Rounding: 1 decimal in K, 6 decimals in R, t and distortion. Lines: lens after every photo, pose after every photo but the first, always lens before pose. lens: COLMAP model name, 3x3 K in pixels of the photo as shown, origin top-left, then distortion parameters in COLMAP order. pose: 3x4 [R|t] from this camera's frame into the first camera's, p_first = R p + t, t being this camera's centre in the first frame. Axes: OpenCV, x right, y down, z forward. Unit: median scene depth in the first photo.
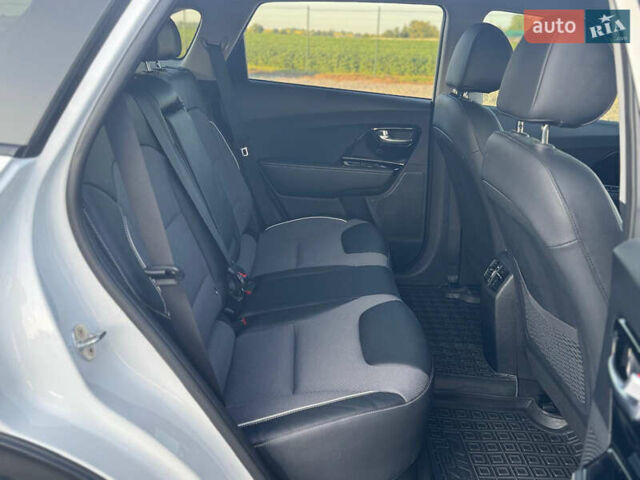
lens RADIAL K [[592.7, 0, 317.0], [0, 592.7, 235.9], [0, 0, 1]] dist [0.134445, -0.258229]
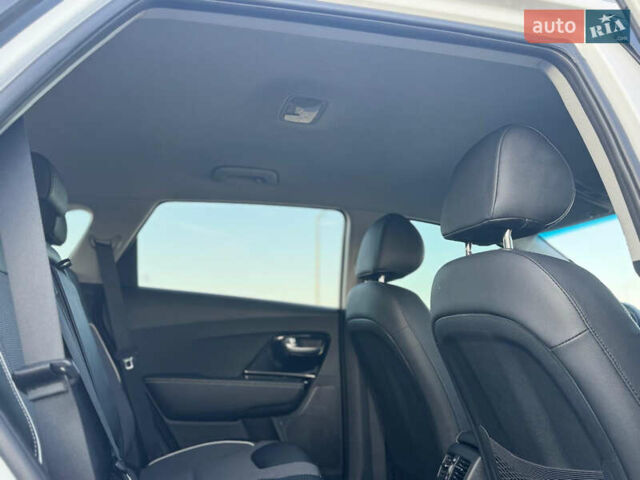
lens RADIAL K [[592.7, 0, 317.0], [0, 592.7, 235.9], [0, 0, 1]] dist [0.134445, -0.258229]
pose [[0.975668, 0.022177, 0.218128, -0.052563], [0.083656, 0.881953, -0.463854, 0.114905], [-0.202665, 0.470816, 0.858638, 0.141944]]
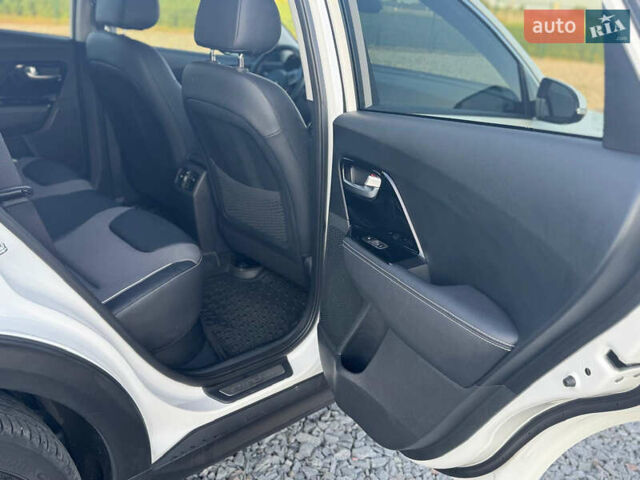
lens RADIAL K [[592.7, 0, 317.0], [0, 592.7, 235.9], [0, 0, 1]] dist [0.134445, -0.258229]
pose [[0.739534, -0.219728, 0.636246, -0.255271], [0.158132, 0.975480, 0.153080, 0.025092], [-0.654281, -0.012597, 0.756147, -0.109805]]
